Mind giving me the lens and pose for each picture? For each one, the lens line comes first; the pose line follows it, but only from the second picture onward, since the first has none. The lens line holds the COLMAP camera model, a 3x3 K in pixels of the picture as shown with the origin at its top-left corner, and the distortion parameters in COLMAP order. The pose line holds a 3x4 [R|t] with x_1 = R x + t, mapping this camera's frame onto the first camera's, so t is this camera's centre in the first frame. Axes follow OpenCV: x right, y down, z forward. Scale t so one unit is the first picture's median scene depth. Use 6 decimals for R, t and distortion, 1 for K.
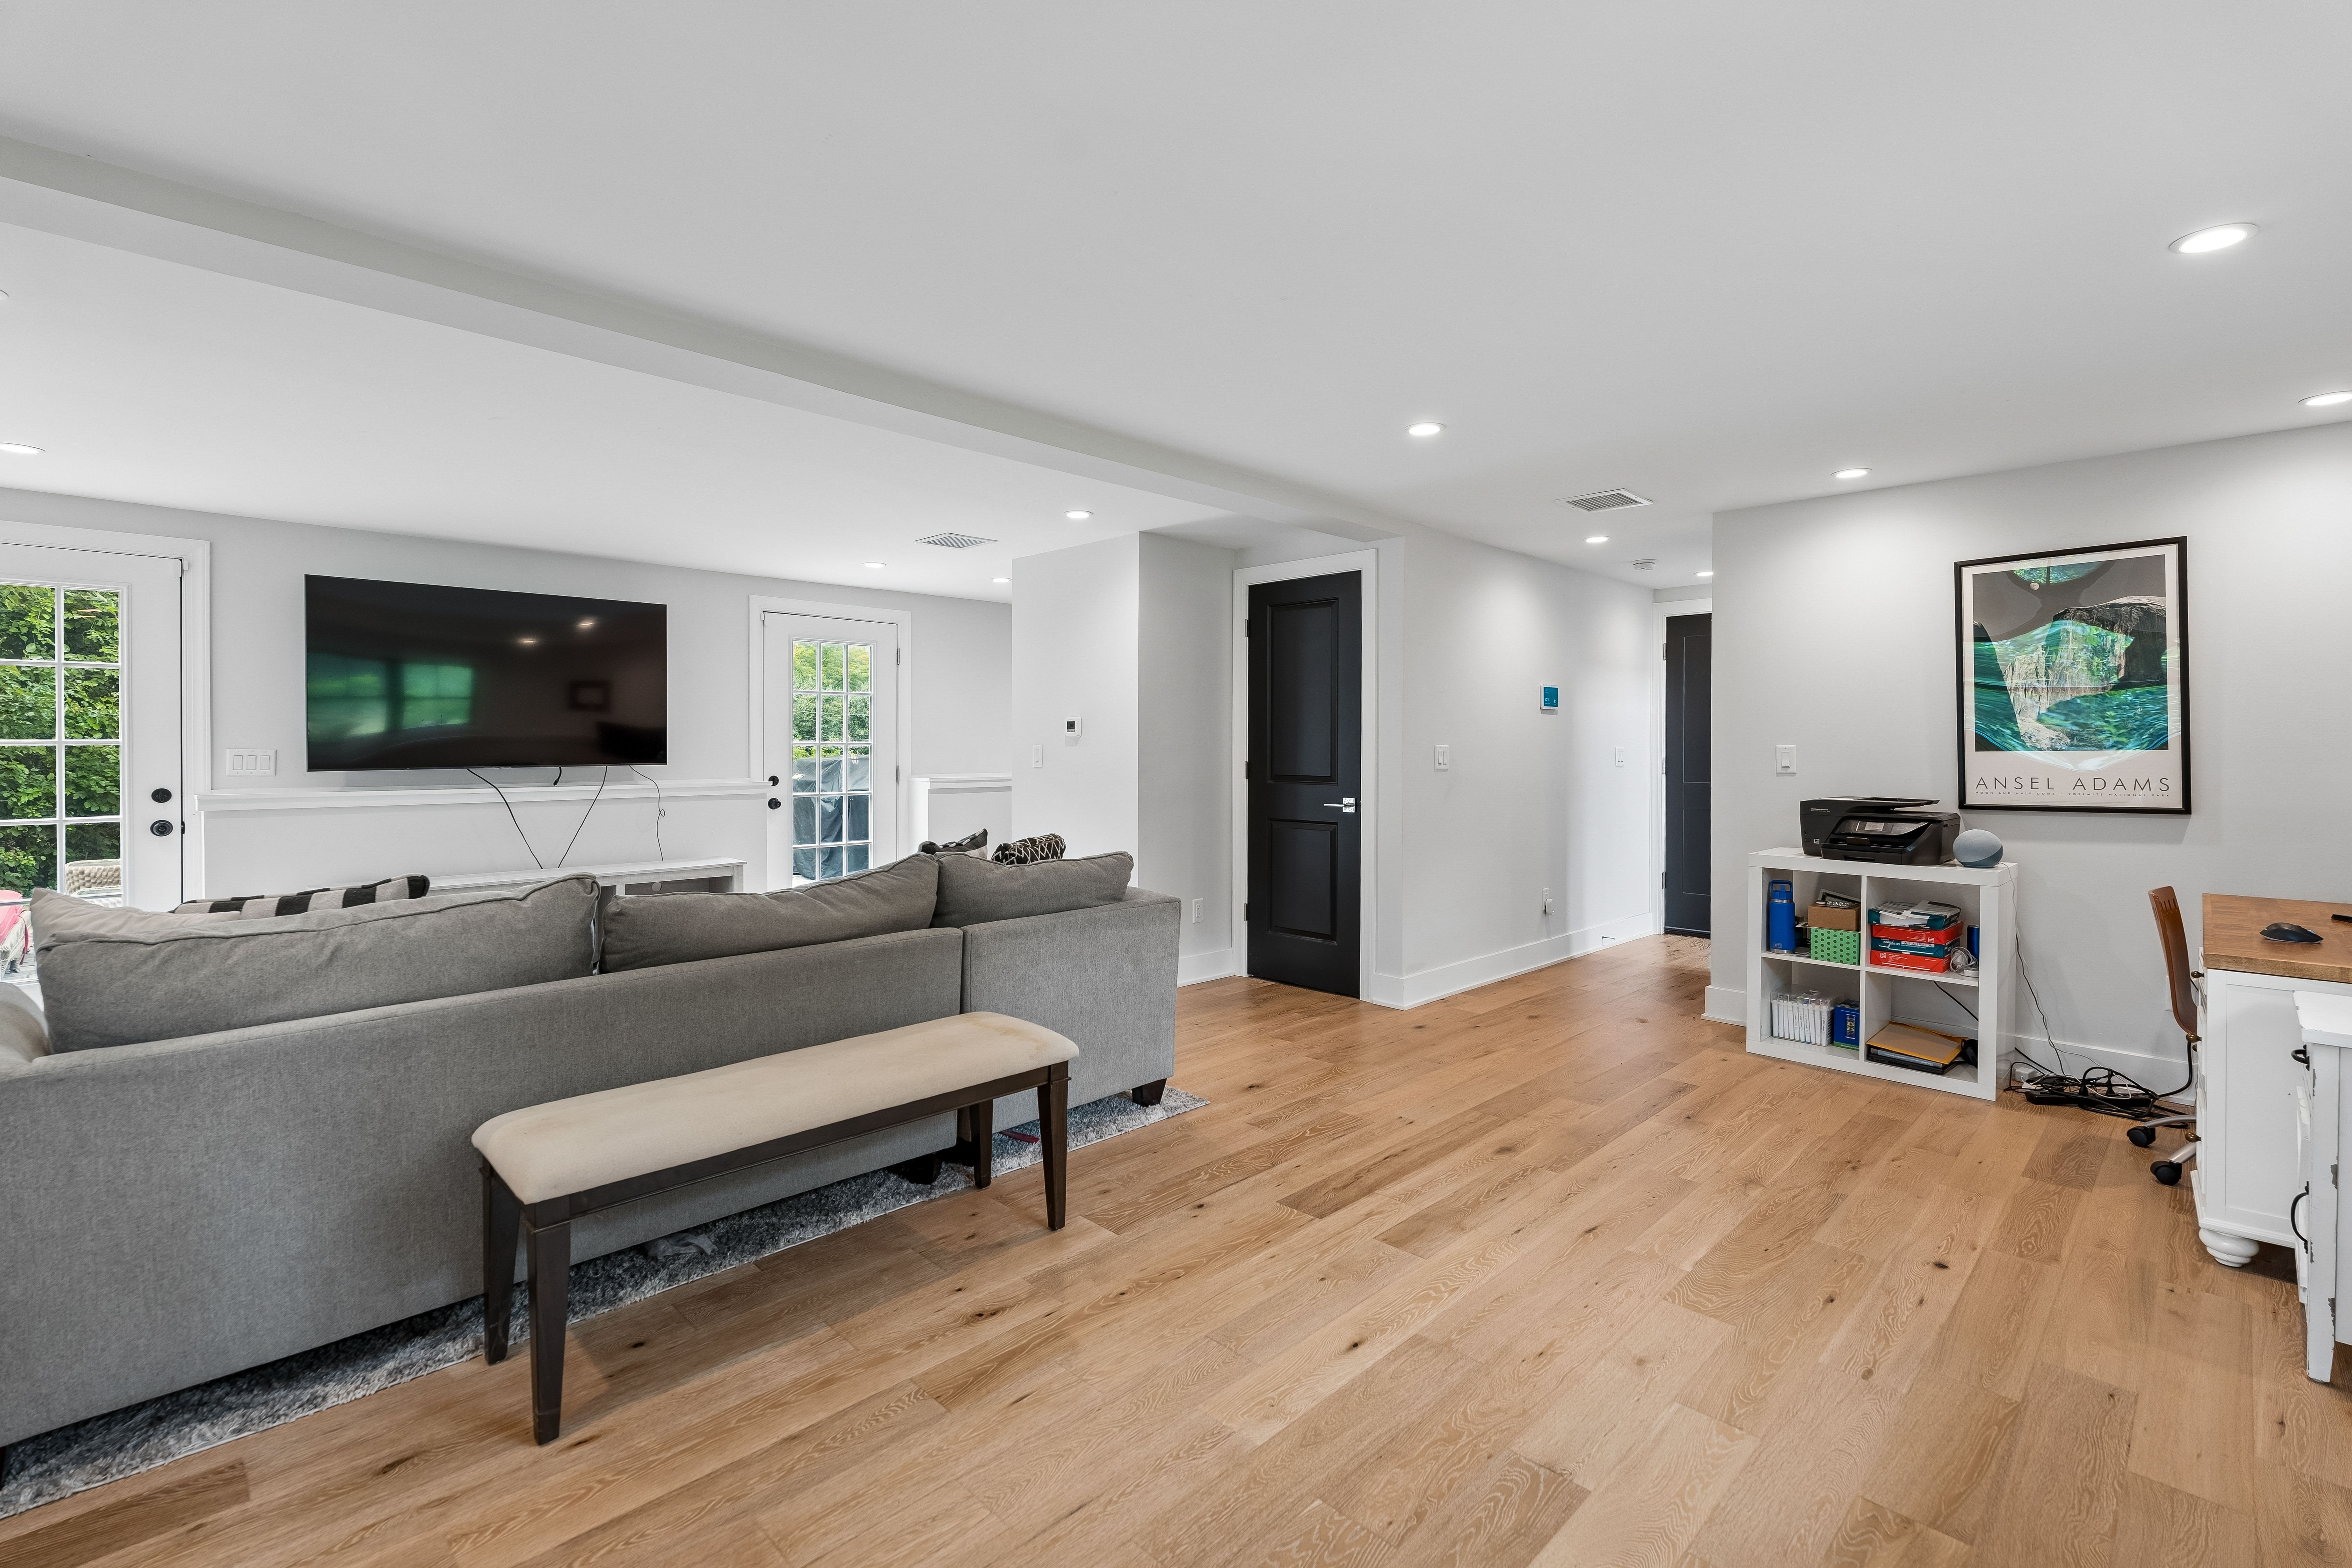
lens RADIAL K [[1065.4, 0, 1181.7], [0, 1065.4, 756.7], [0, 0, 1]] dist [-0.002368, -0.000234]
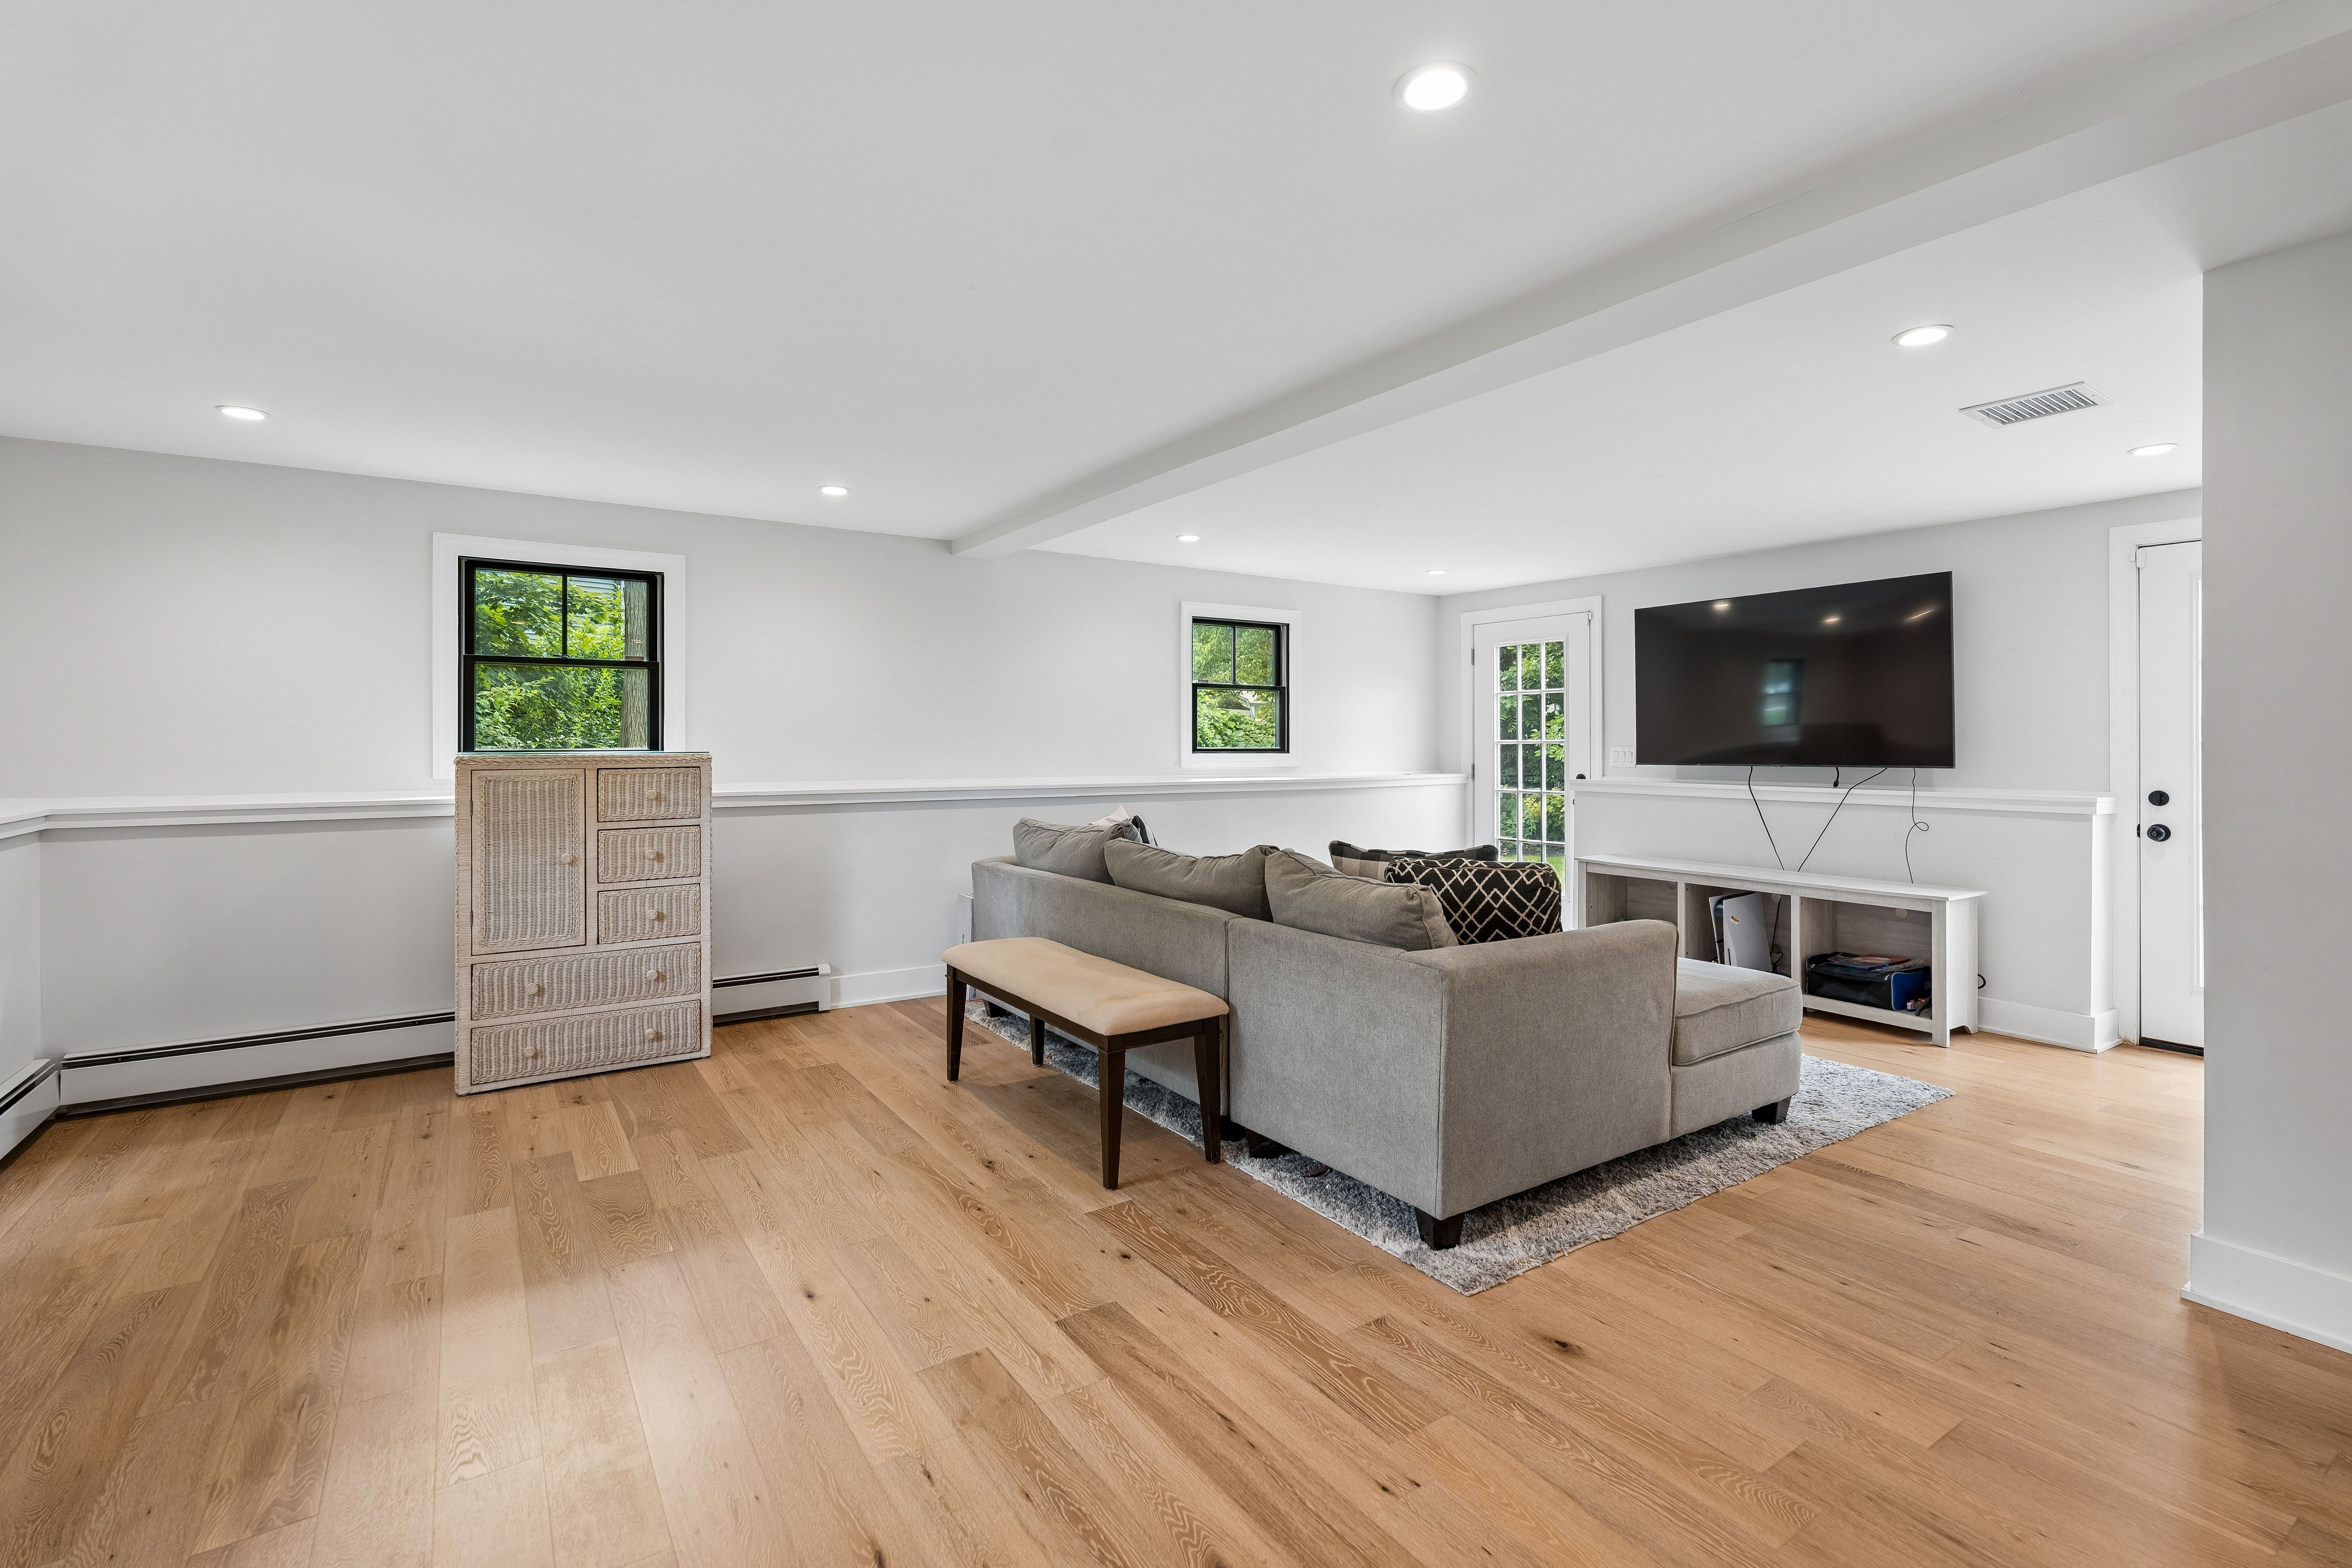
lens RADIAL K [[1065.4, 0, 1181.7], [0, 1065.4, 756.7], [0, 0, 1]] dist [-0.002368, -0.000234]
pose [[-0.197437, 0.011505, -0.980248, 0.896224], [-0.009986, 0.999856, 0.013746, -0.013759], [0.980265, 0.012503, -0.197294, 1.232373]]
